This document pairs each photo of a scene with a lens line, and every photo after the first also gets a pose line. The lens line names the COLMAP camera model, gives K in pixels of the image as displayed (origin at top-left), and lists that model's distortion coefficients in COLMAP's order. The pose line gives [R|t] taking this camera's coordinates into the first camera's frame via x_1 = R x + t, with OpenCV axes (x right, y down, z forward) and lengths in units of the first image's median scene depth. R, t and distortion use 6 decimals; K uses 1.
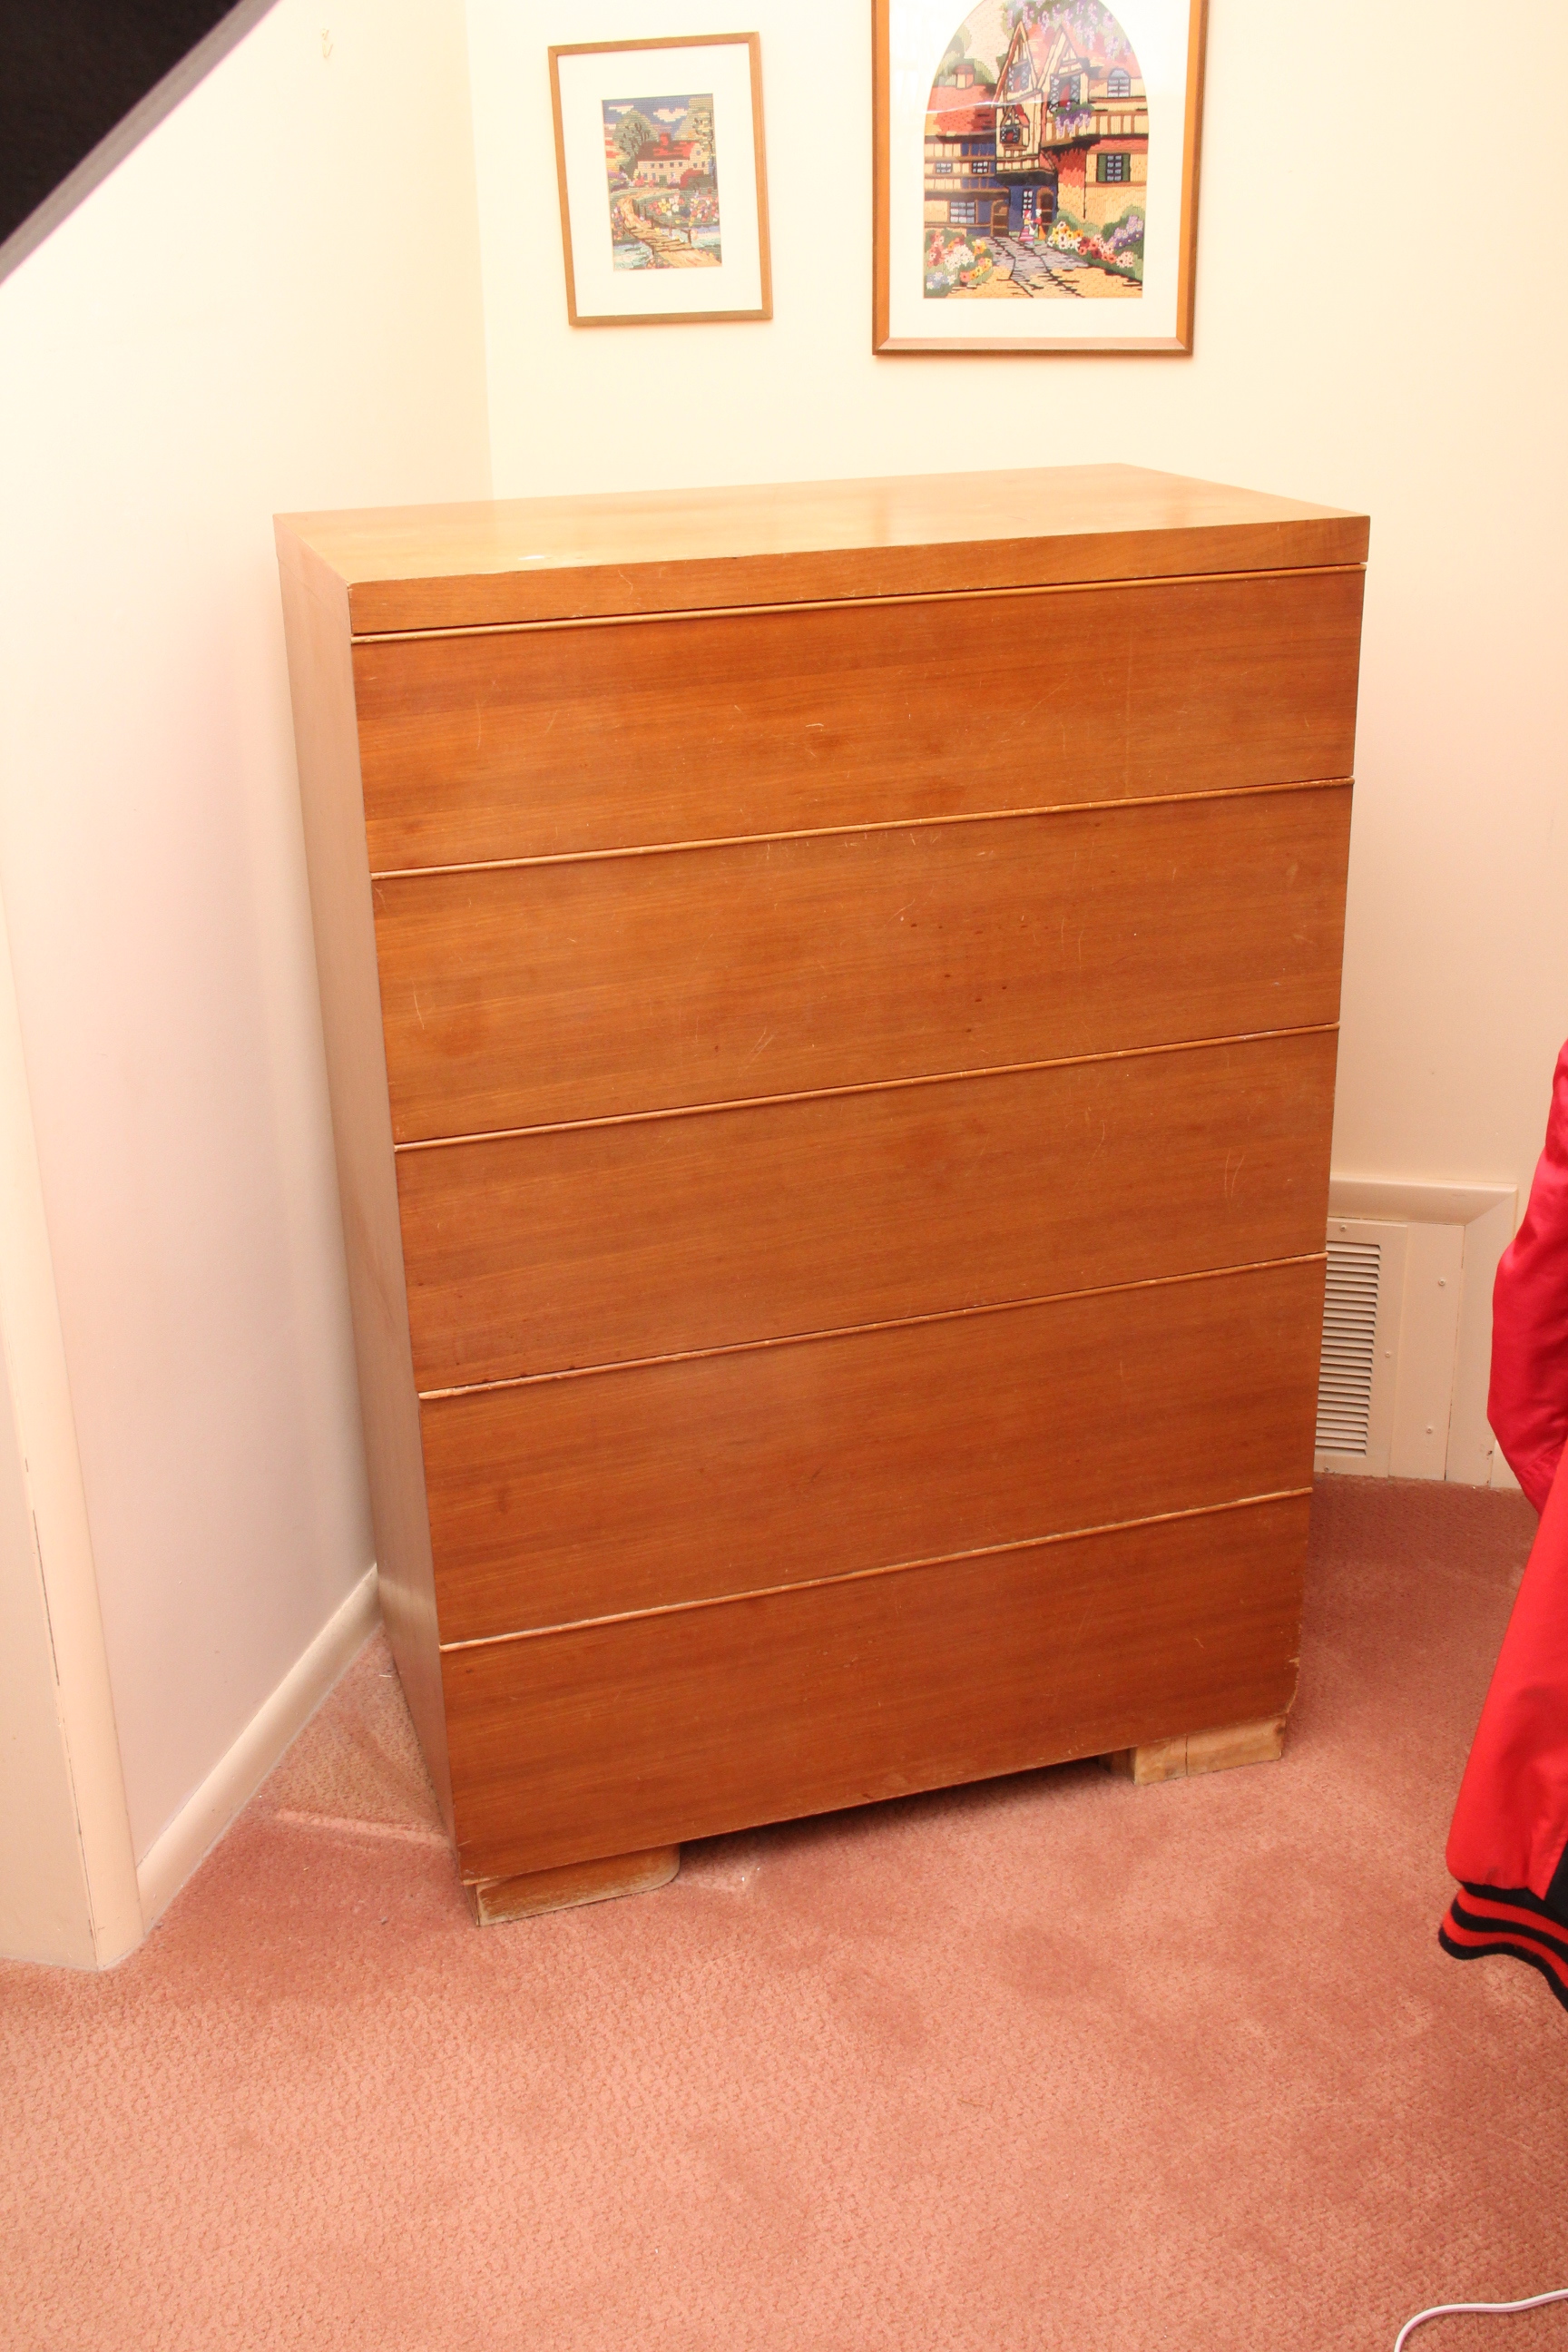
lens RADIAL K [[2442.2, 0, 784.0], [0, 2442.2, 1176.0], [0, 0, 1]] dist [0.000116, -0.299813]
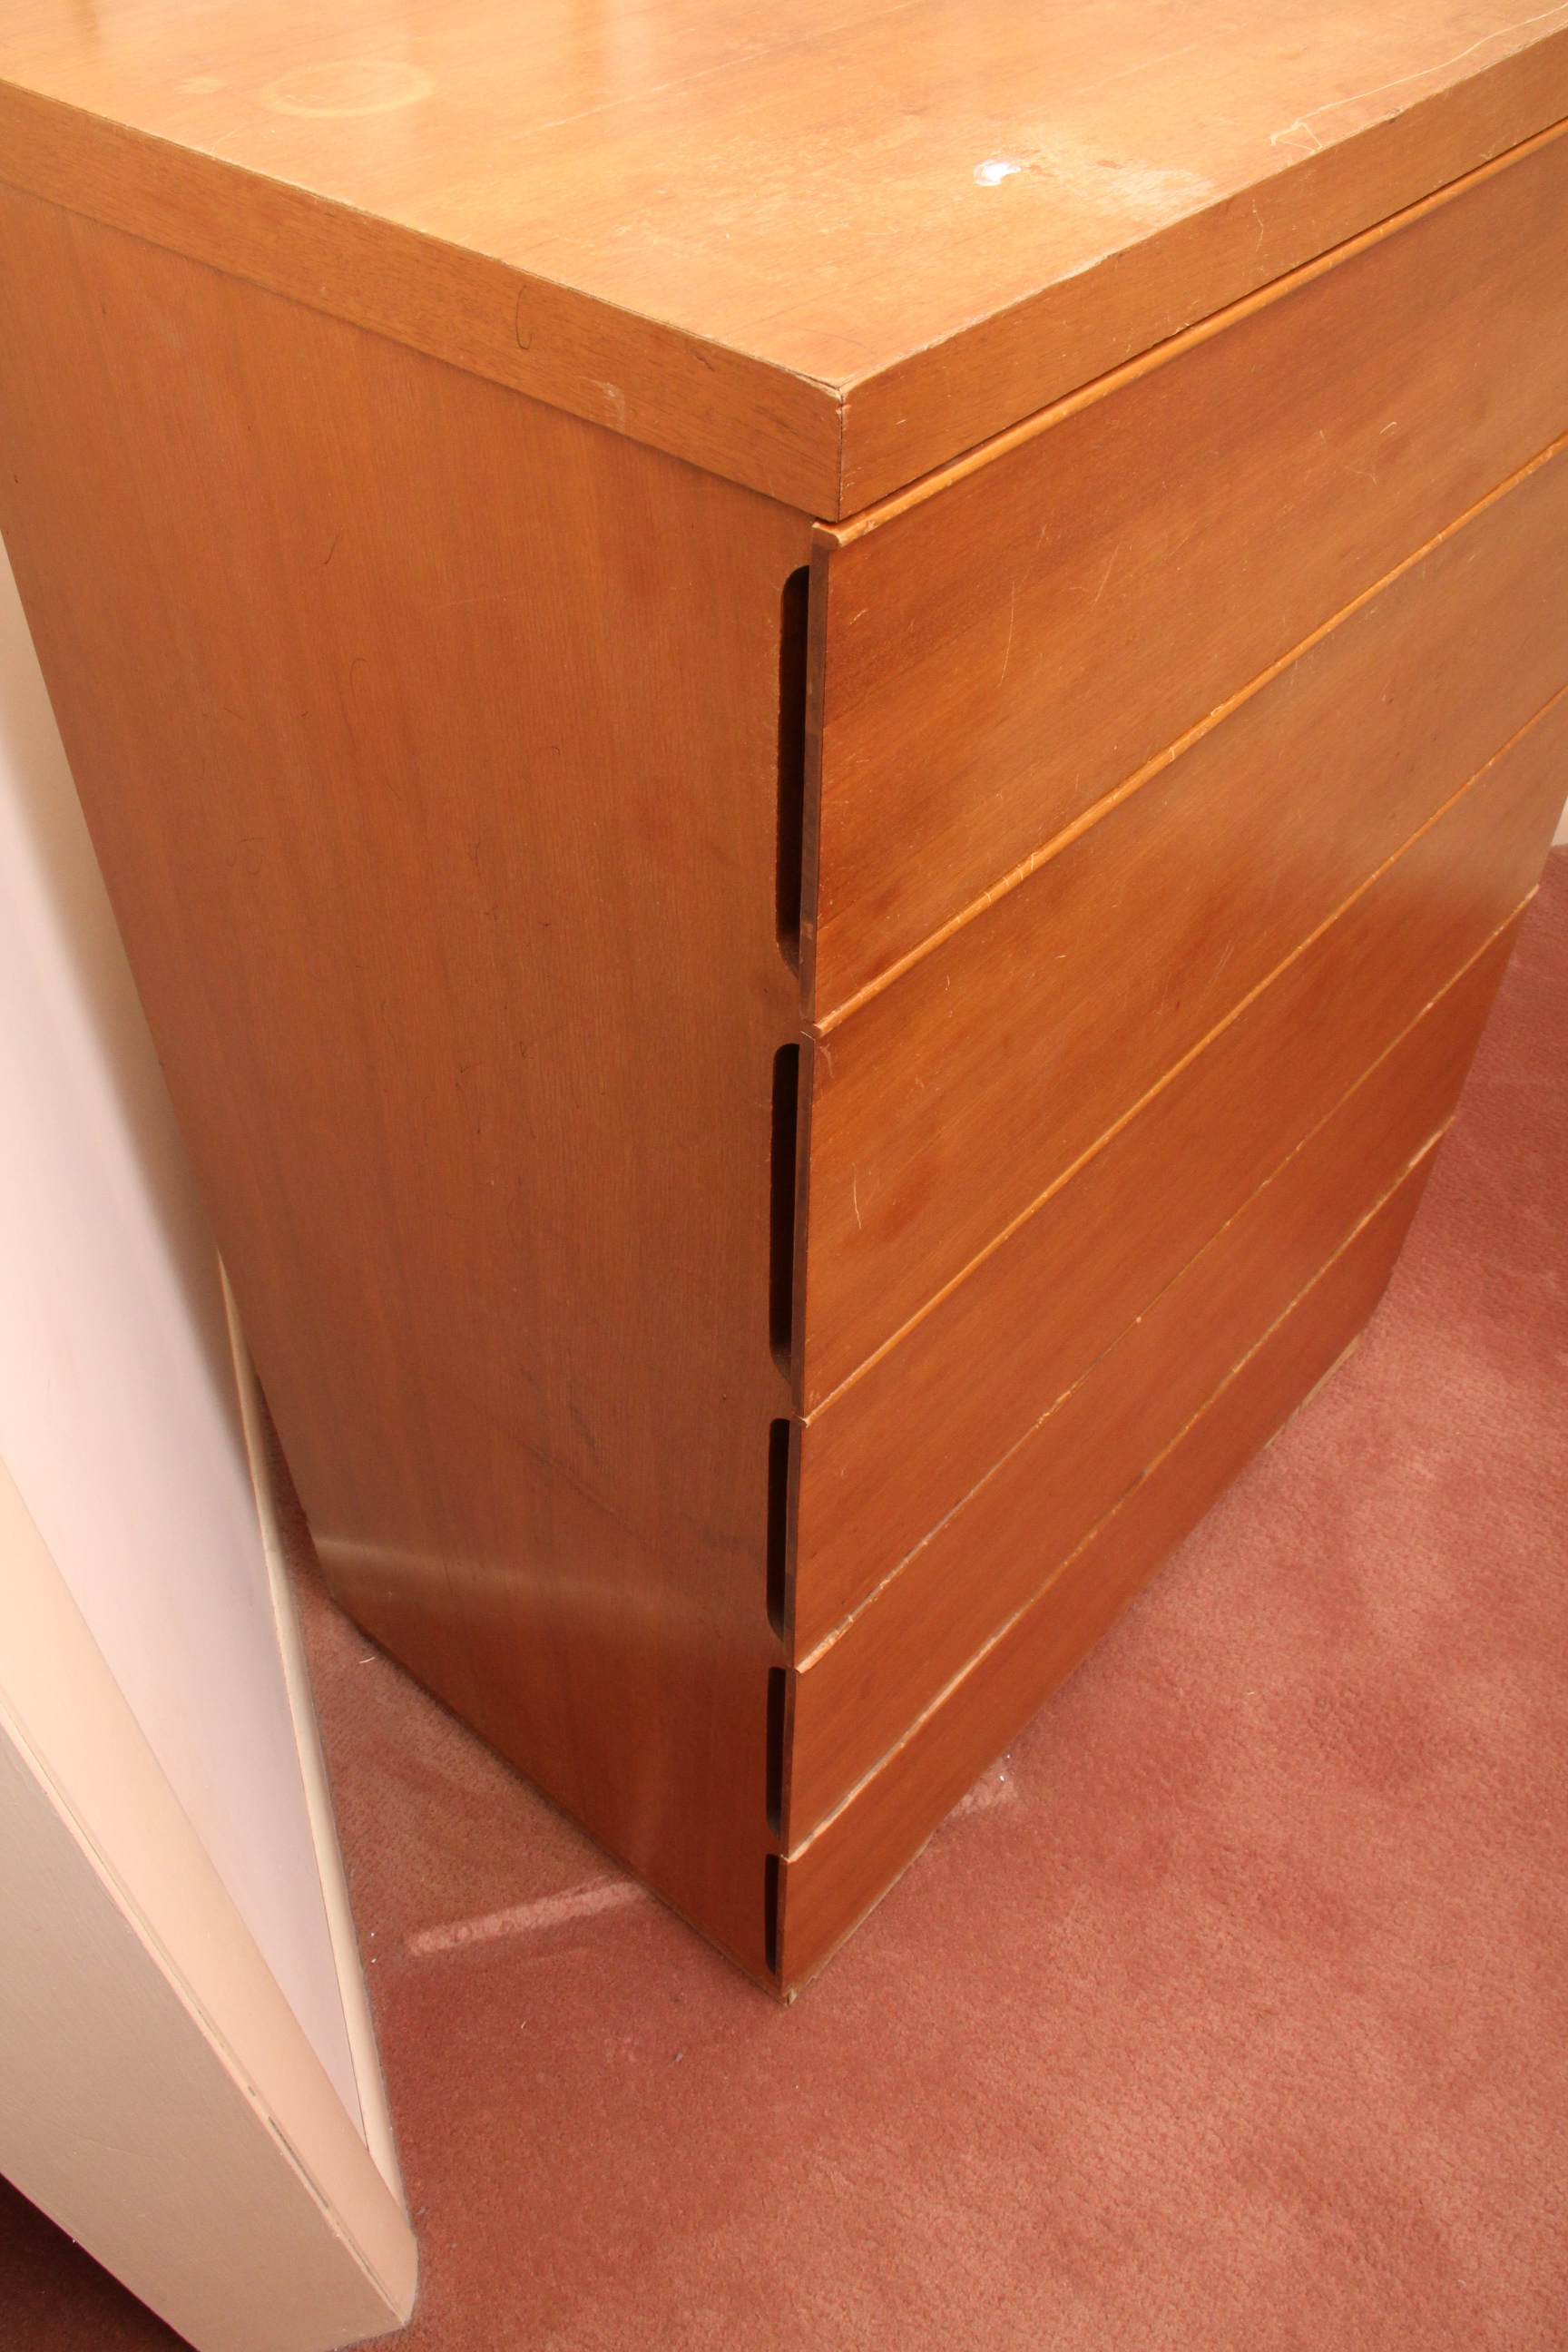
lens RADIAL K [[1933.4, 0, 784.0], [0, 1933.4, 1176.0], [0, 0, 1]] dist [-0.163904, 0.121526]
pose [[0.851486, -0.360609, 0.380699, -0.284930], [0.152018, 0.864581, 0.478947, -0.240739], [-0.501858, -0.349943, 0.790998, 0.658465]]
